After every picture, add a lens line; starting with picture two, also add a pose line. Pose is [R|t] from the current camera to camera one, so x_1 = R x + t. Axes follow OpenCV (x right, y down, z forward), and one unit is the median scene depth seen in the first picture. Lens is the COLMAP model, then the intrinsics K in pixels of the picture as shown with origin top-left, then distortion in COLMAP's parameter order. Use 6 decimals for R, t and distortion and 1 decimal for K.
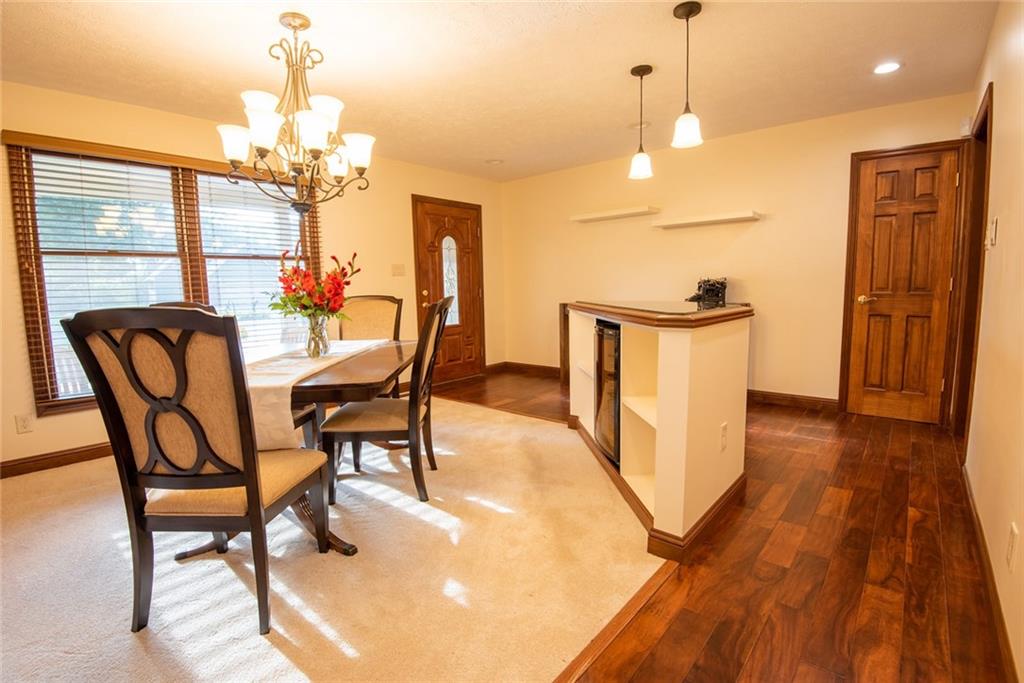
lens RADIAL K [[474.2, 0, 515.9], [0, 474.2, 339.8], [0, 0, 1]] dist [-0.015542, -0.019372]
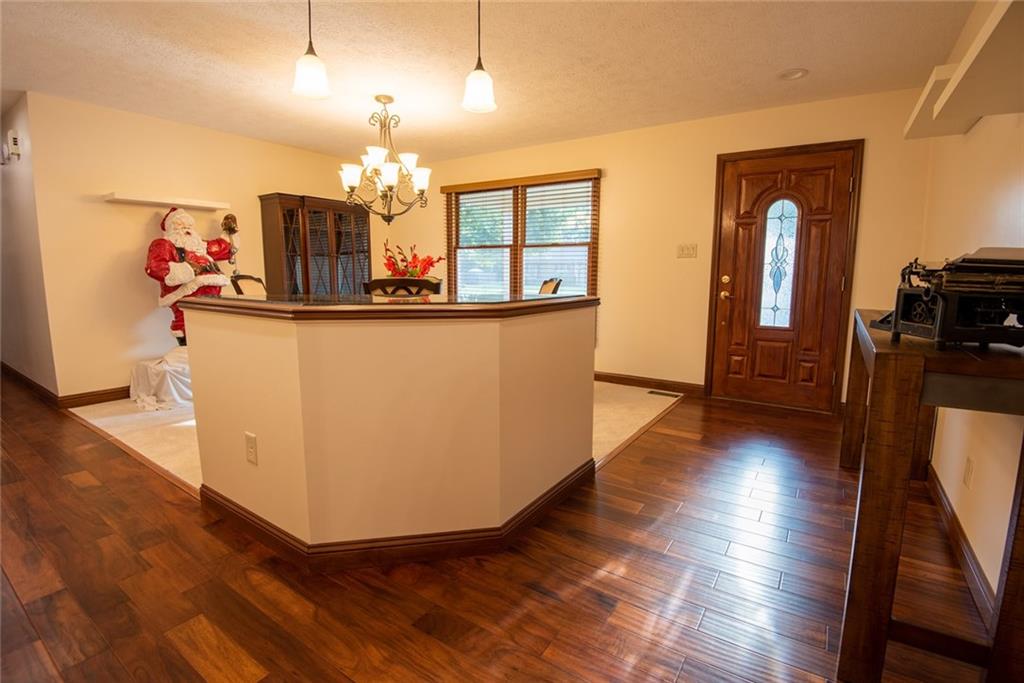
lens RADIAL K [[474.2, 0, 515.9], [0, 474.2, 339.8], [0, 0, 1]] dist [-0.015542, -0.019372]
pose [[0.118909, 0.161515, -0.979680, 0.570730], [-0.115848, 0.982199, 0.147869, -0.079449], [0.986124, 0.095911, 0.135503, 0.585631]]
